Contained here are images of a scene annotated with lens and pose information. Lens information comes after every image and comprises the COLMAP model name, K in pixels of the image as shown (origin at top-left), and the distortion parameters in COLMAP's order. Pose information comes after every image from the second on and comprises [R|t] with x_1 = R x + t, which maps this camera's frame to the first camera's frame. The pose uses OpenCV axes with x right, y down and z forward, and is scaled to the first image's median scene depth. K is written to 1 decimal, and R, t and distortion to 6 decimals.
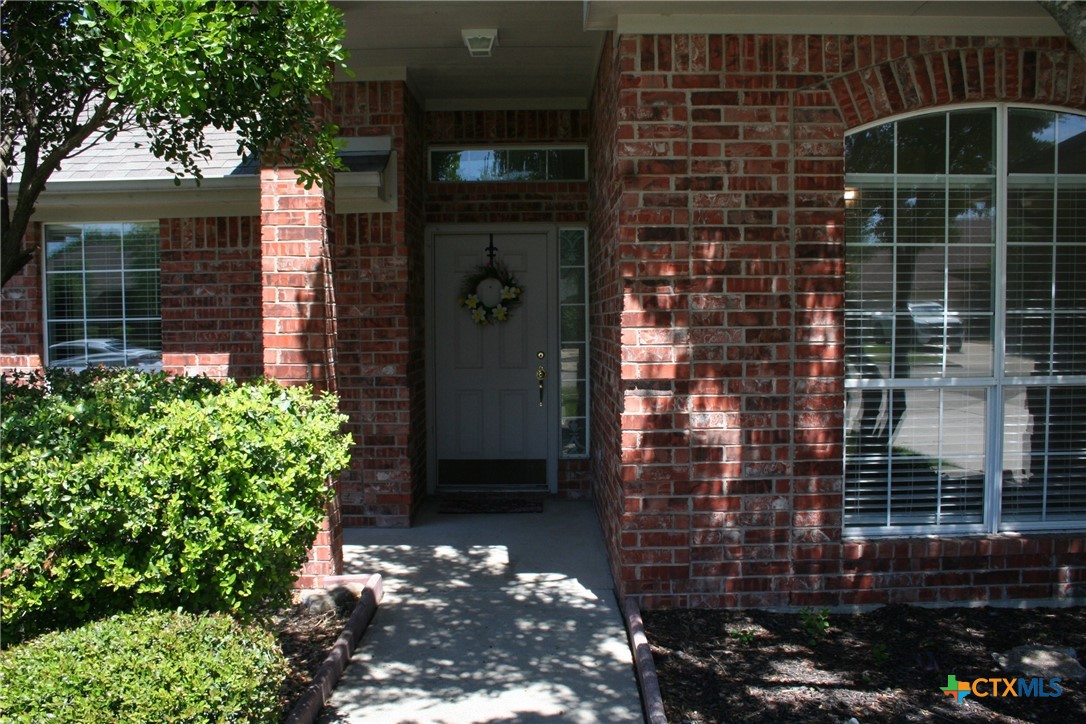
lens RADIAL K [[904.5, 0, 542.5], [0, 904.5, 372.7], [0, 0, 1]] dist [-0.153067, 0.138079]
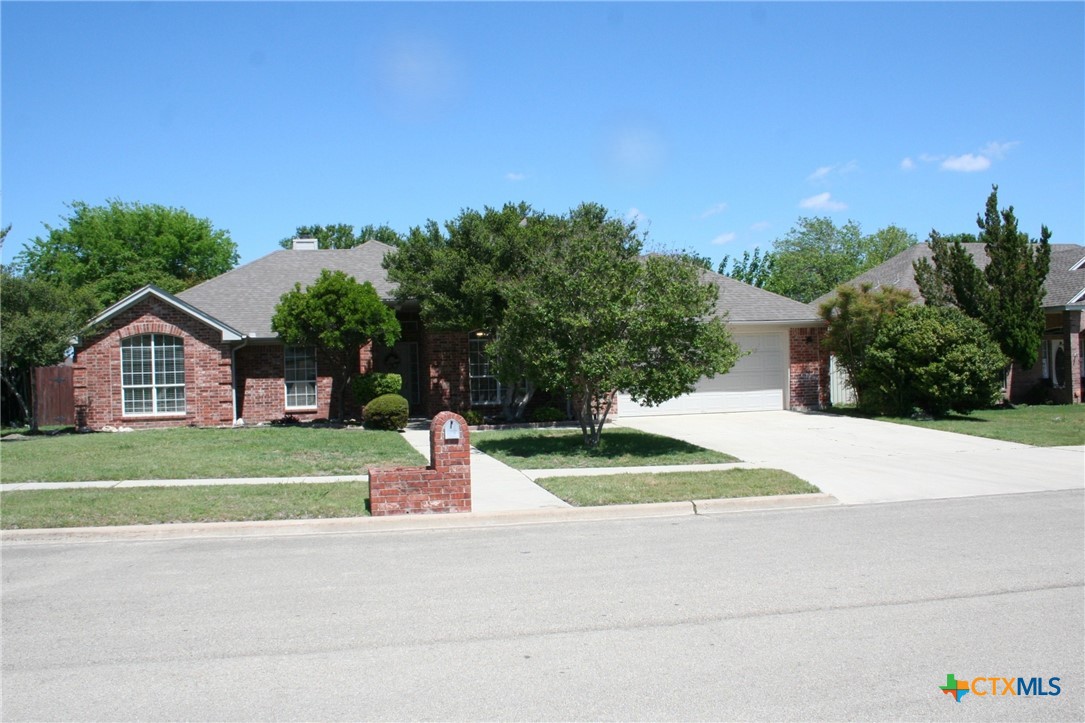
lens RADIAL K [[918.9, 0, 542.5], [0, 918.9, 361.5], [0, 0, 1]] dist [-0.102392, 0.005173]
pose [[0.975056, -0.009891, 0.221739, -0.514169], [0.023010, 0.998128, -0.056659, 0.255522], [-0.220764, 0.060348, 0.973459, -4.983589]]
